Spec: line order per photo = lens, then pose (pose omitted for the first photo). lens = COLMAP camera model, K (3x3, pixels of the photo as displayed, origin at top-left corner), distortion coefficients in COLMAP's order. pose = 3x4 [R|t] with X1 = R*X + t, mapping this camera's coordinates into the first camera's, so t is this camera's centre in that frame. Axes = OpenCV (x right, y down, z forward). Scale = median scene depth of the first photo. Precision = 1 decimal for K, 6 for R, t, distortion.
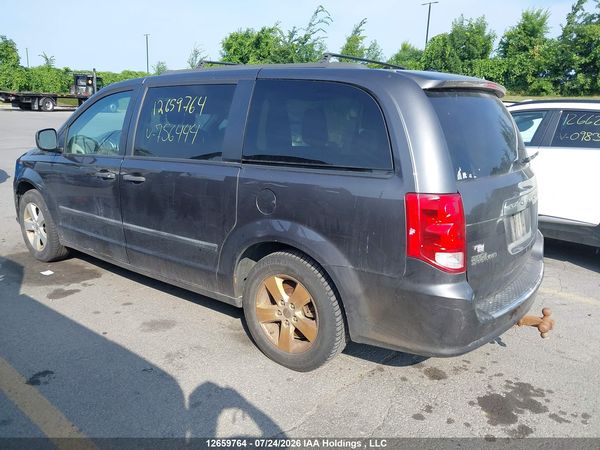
lens RADIAL K [[482.4, 0, 308.5], [0, 482.4, 206.2], [0, 0, 1]] dist [0.006859, 0.001047]
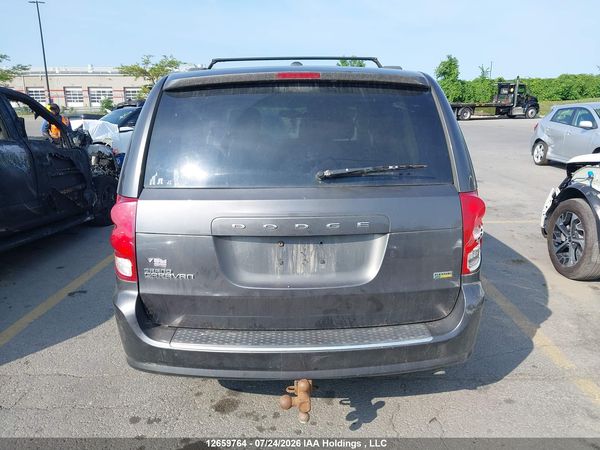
lens RADIAL K [[483.3, 0, 299.7], [0, 483.3, 207.1], [0, 0, 1]] dist [0.011893, 0.005865]
pose [[0.629834, 0.115442, -0.768103, 0.909217], [-0.126851, 0.990905, 0.044911, -0.067548], [0.766302, 0.069148, 0.638749, 0.464226]]
